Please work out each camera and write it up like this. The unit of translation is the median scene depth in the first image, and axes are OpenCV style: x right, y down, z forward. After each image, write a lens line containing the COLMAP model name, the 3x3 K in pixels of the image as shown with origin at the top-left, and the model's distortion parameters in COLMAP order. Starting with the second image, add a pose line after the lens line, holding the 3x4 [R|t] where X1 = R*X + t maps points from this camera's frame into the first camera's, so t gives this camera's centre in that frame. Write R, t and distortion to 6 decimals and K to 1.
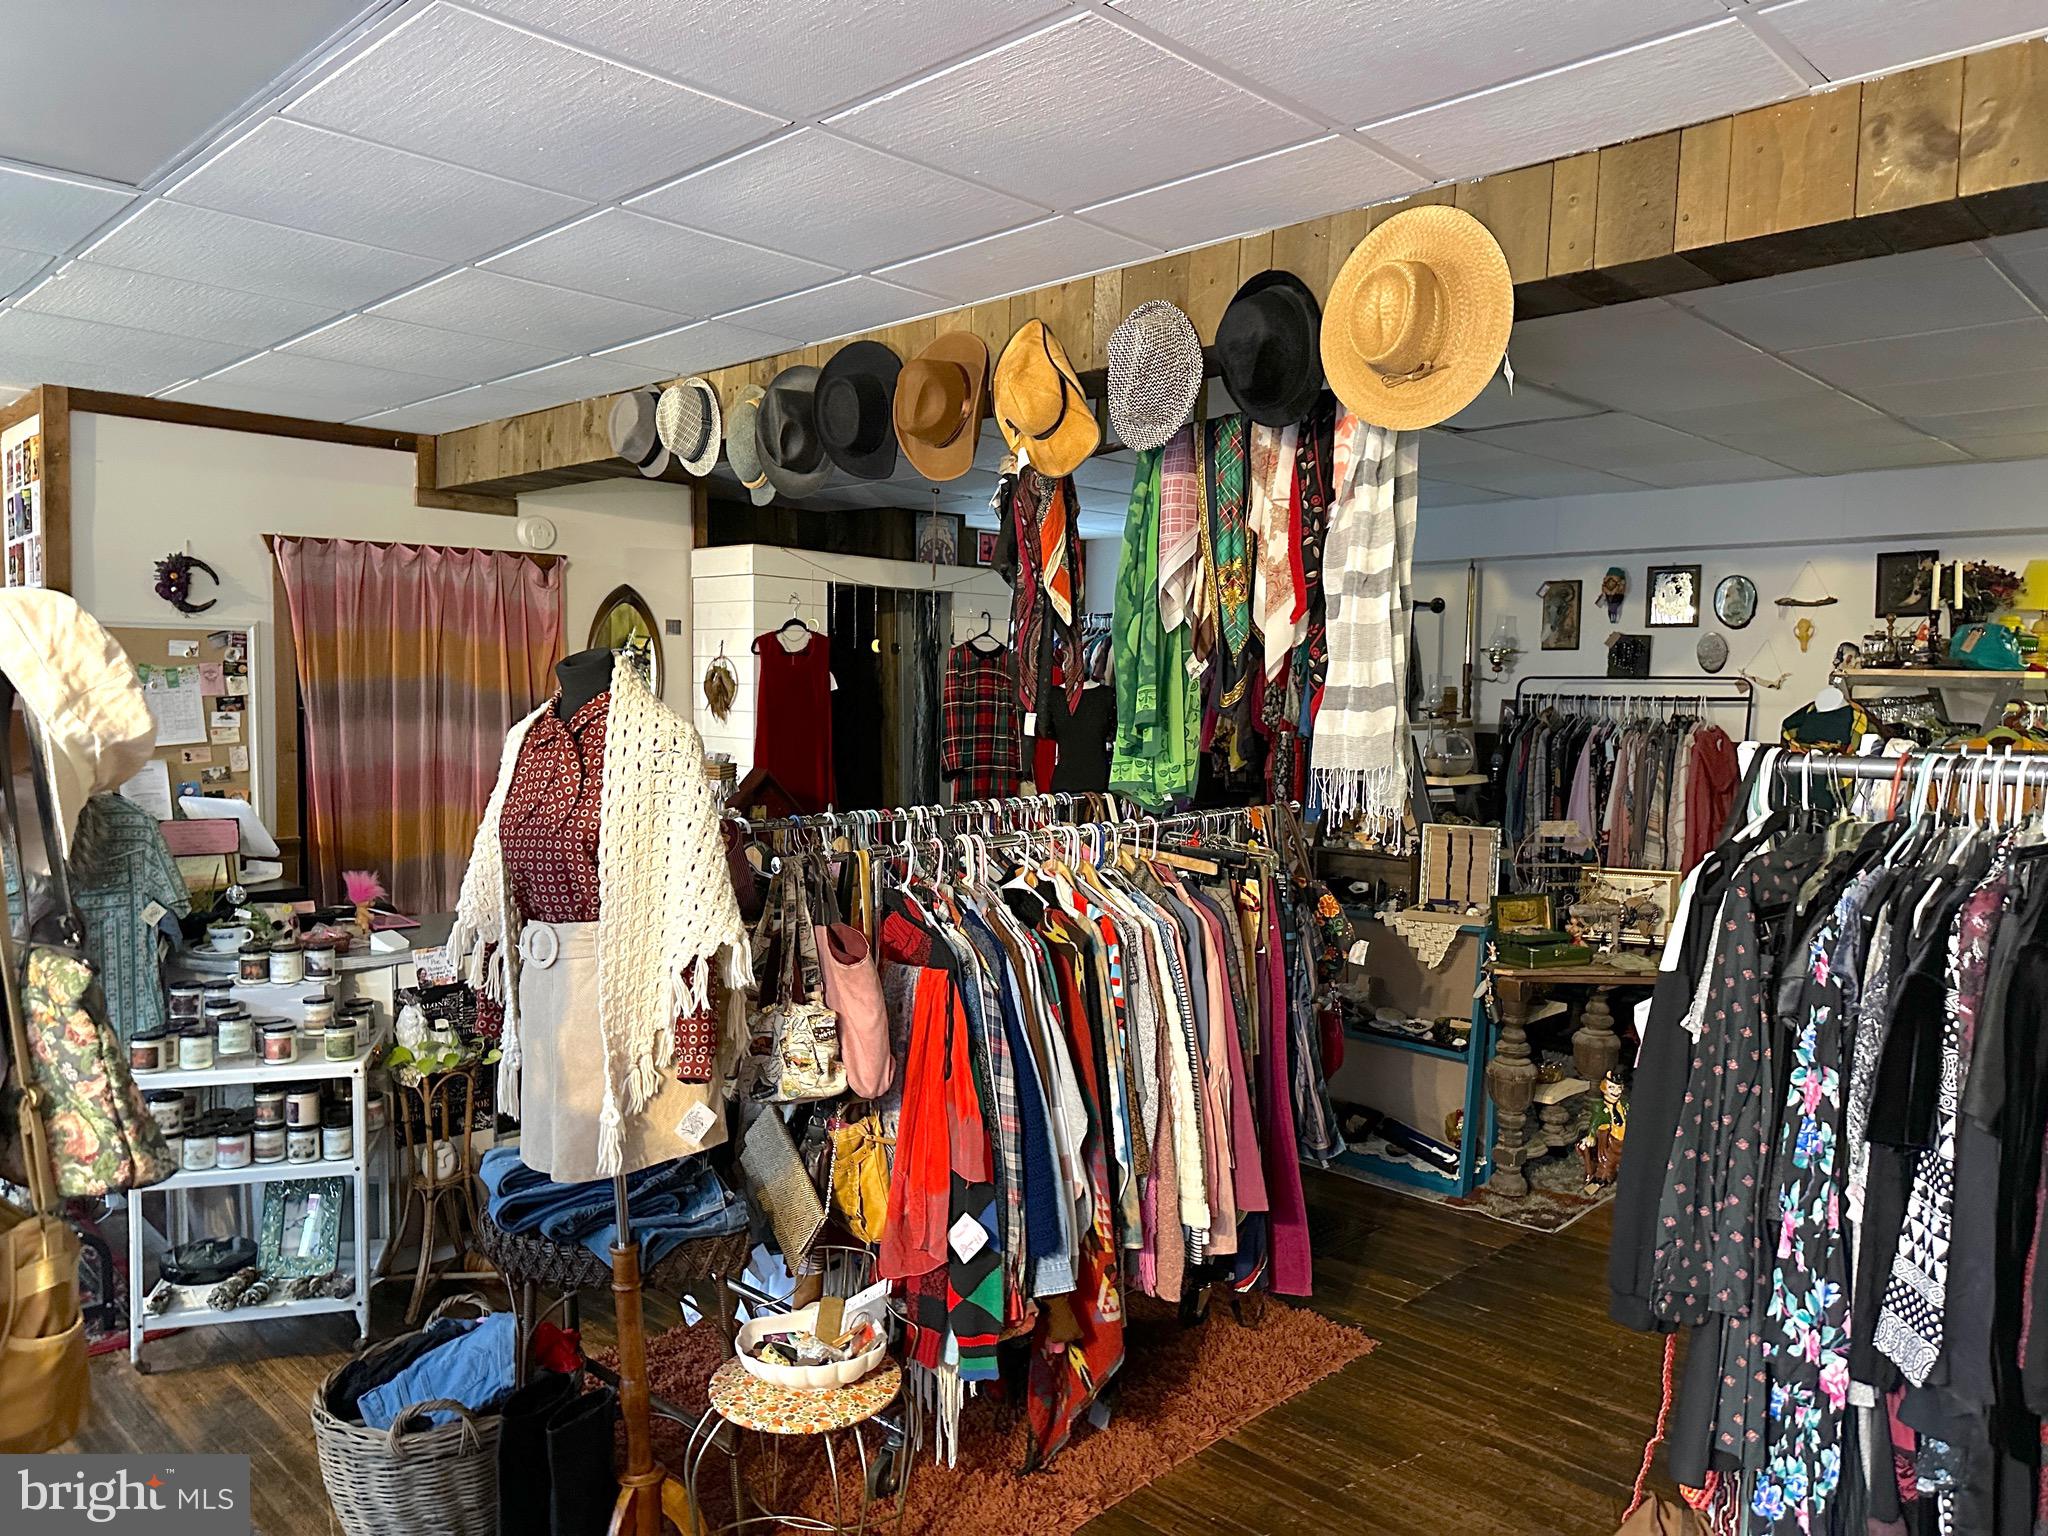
lens RADIAL K [[1409.7, 0, 1062.6], [0, 1409.7, 771.4], [0, 0, 1]] dist [0.088879, -0.143322]
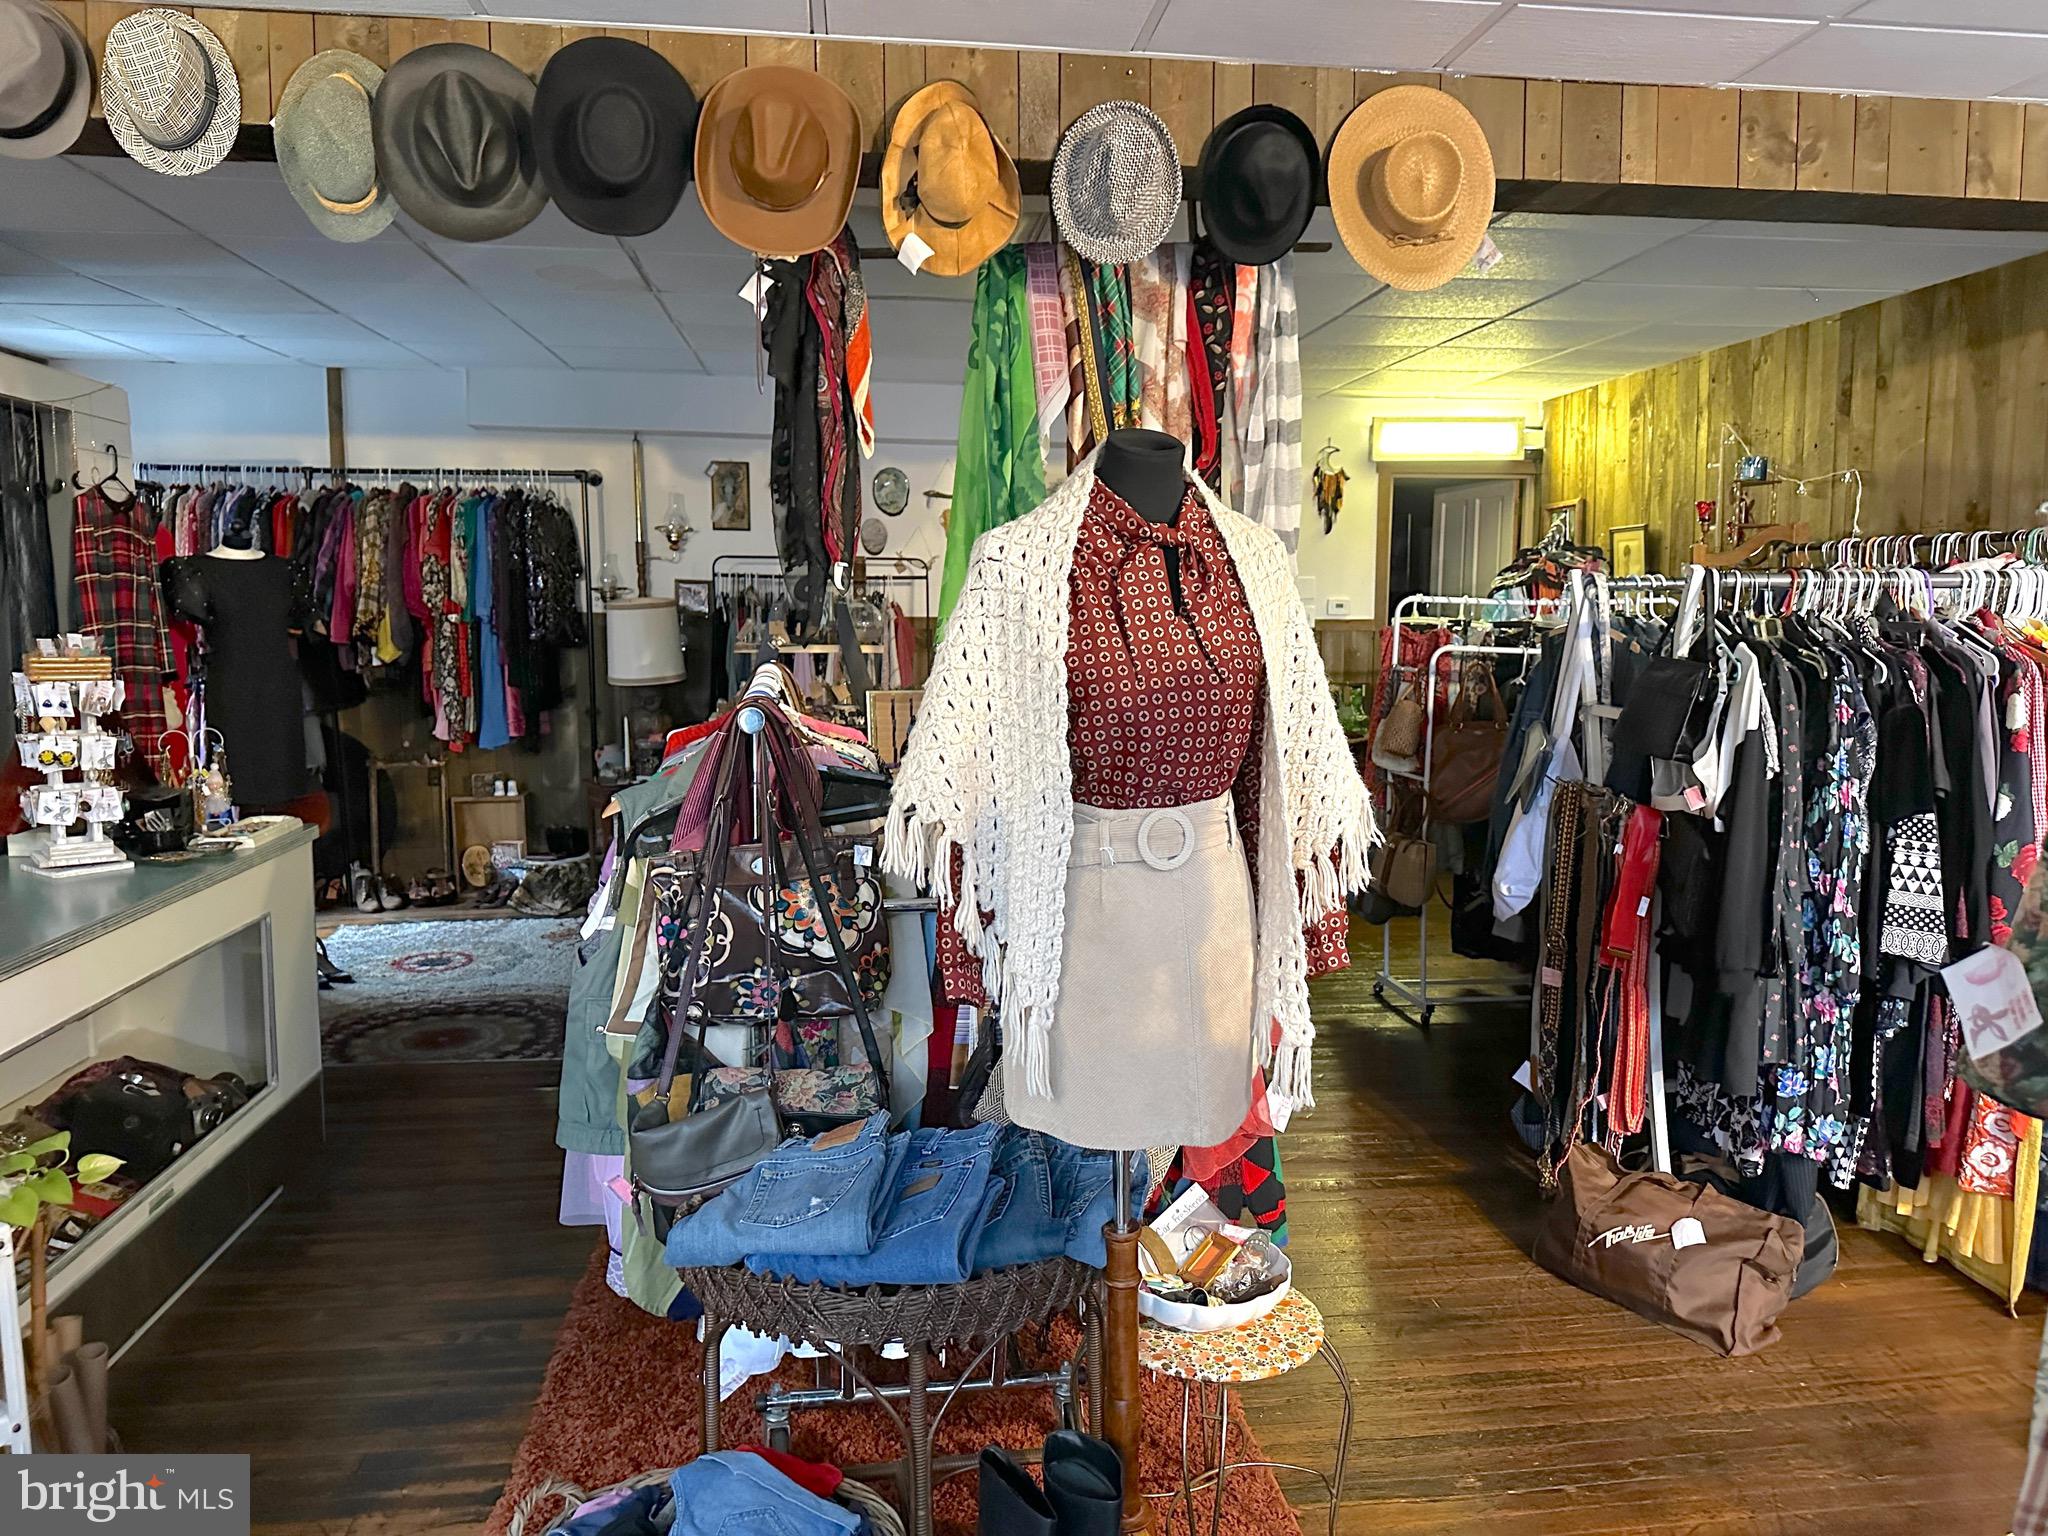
lens RADIAL K [[1396.1, 0, 1024.0], [0, 1396.1, 768.0], [0, 0, 1]] dist [0.098150, -0.136493]
pose [[0.630519, -0.097169, 0.770068, -0.436887], [0.048366, 0.995123, 0.085967, 0.010658], [-0.774666, -0.016959, 0.632143, 0.279404]]
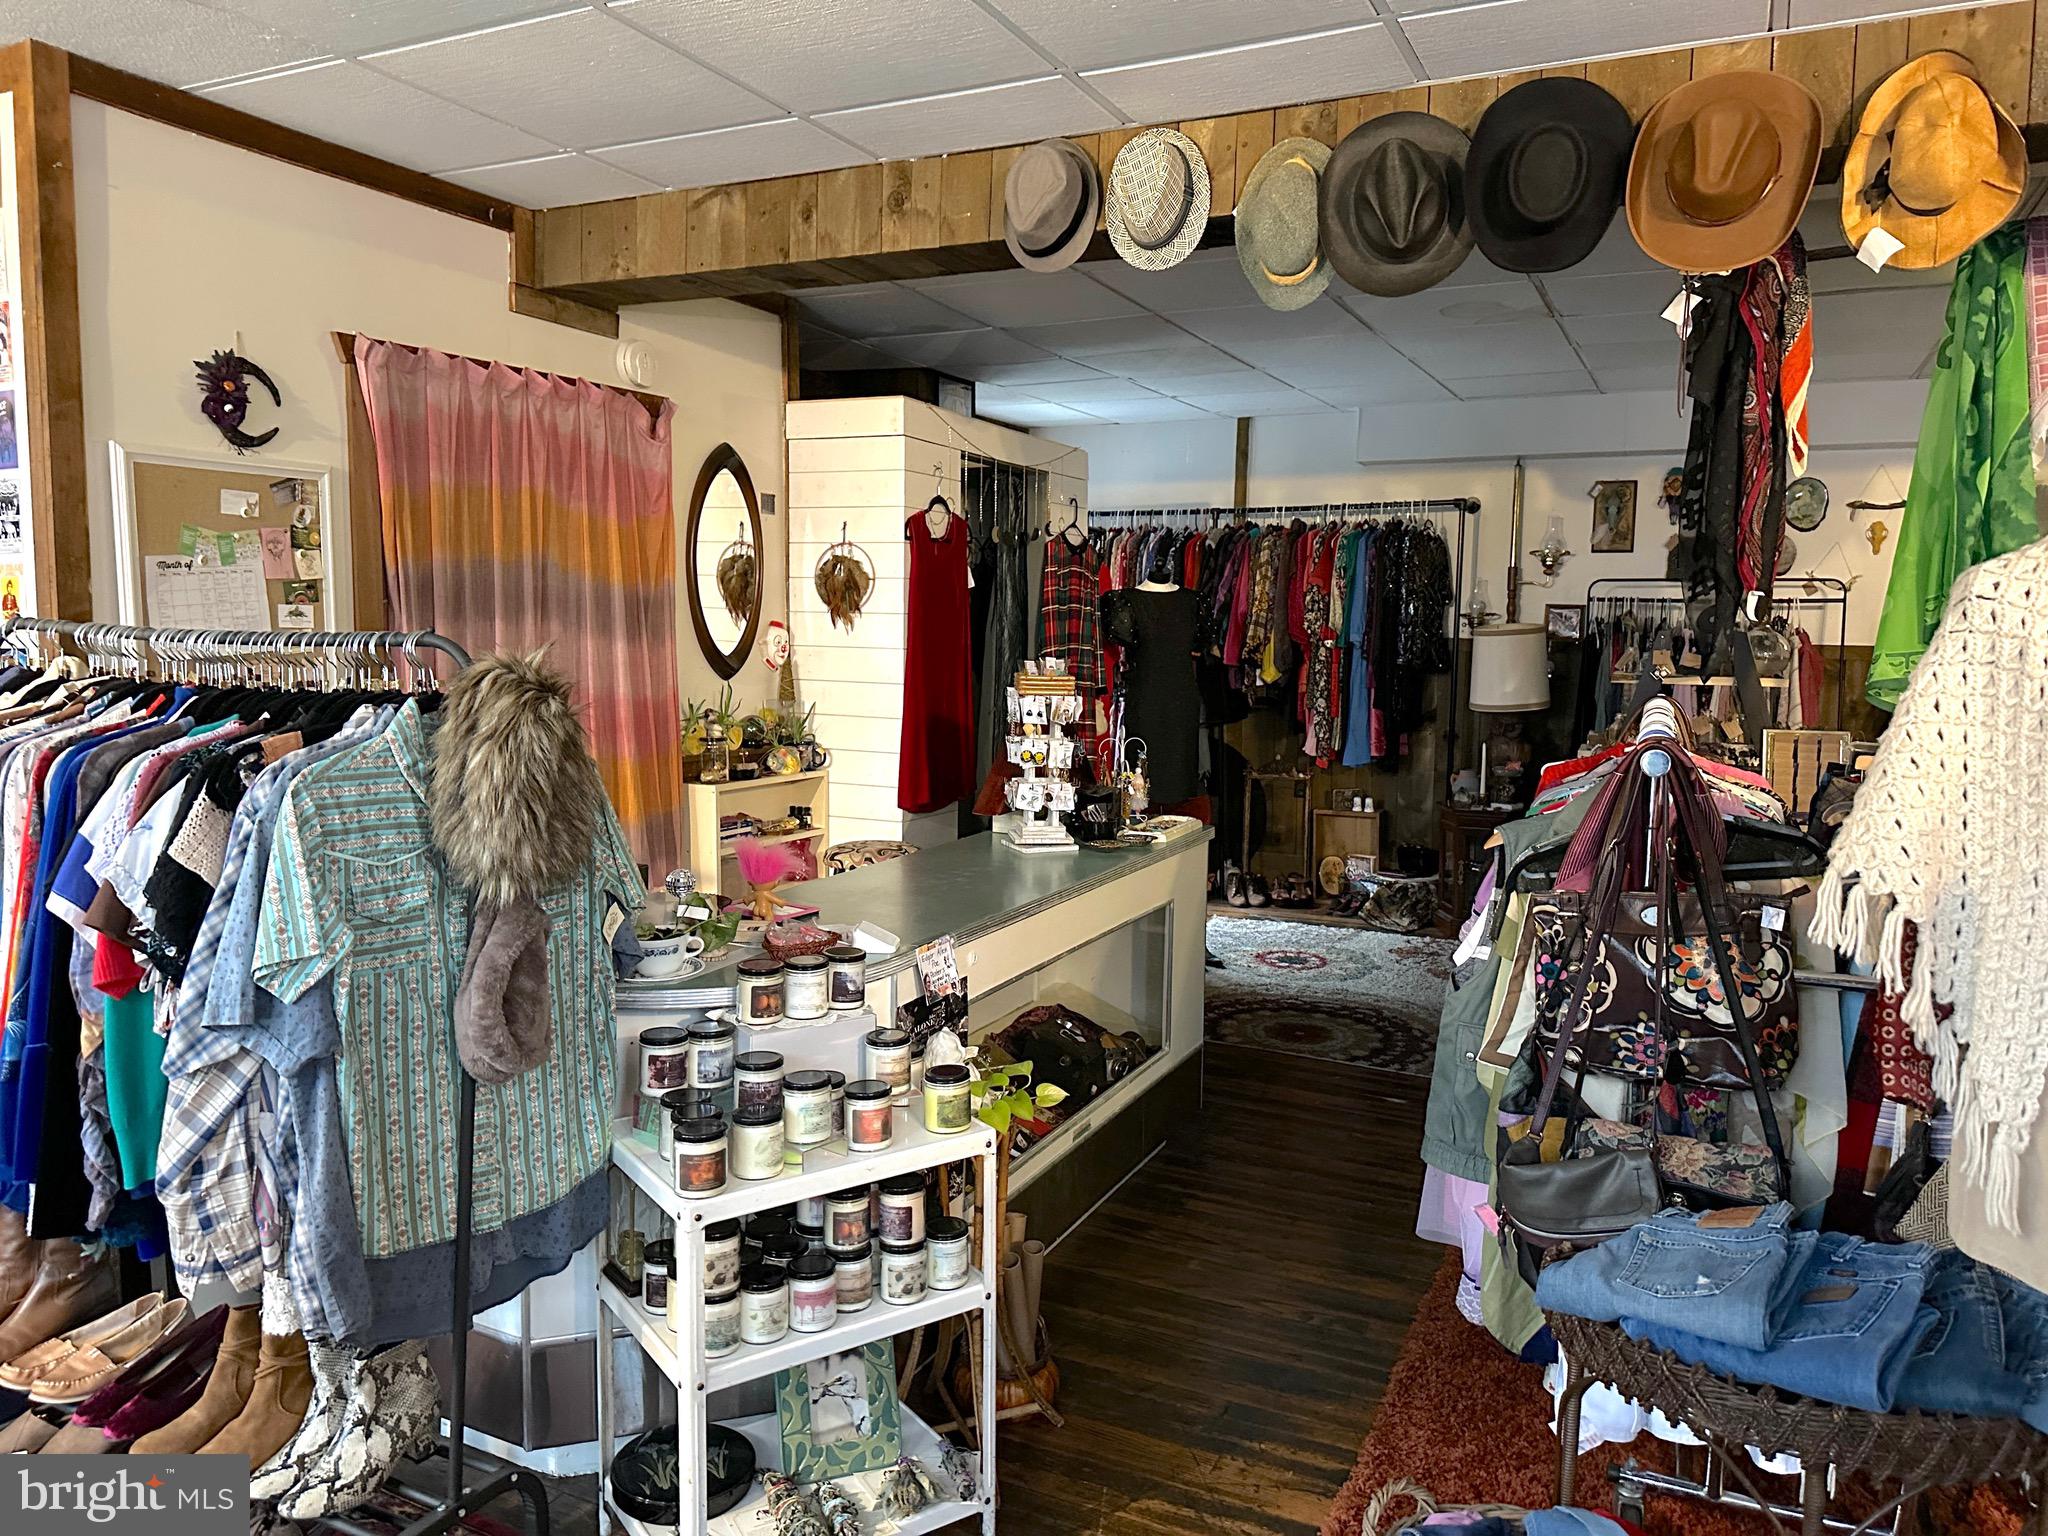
lens RADIAL K [[1396.1, 0, 1024.0], [0, 1396.1, 768.0], [0, 0, 1]] dist [0.098150, -0.136493]
pose [[0.952608, -0.032912, 0.302415, -0.462531], [0.017611, 0.998429, 0.053184, 0.004054], [-0.303691, -0.045337, 0.951691, 0.277157]]
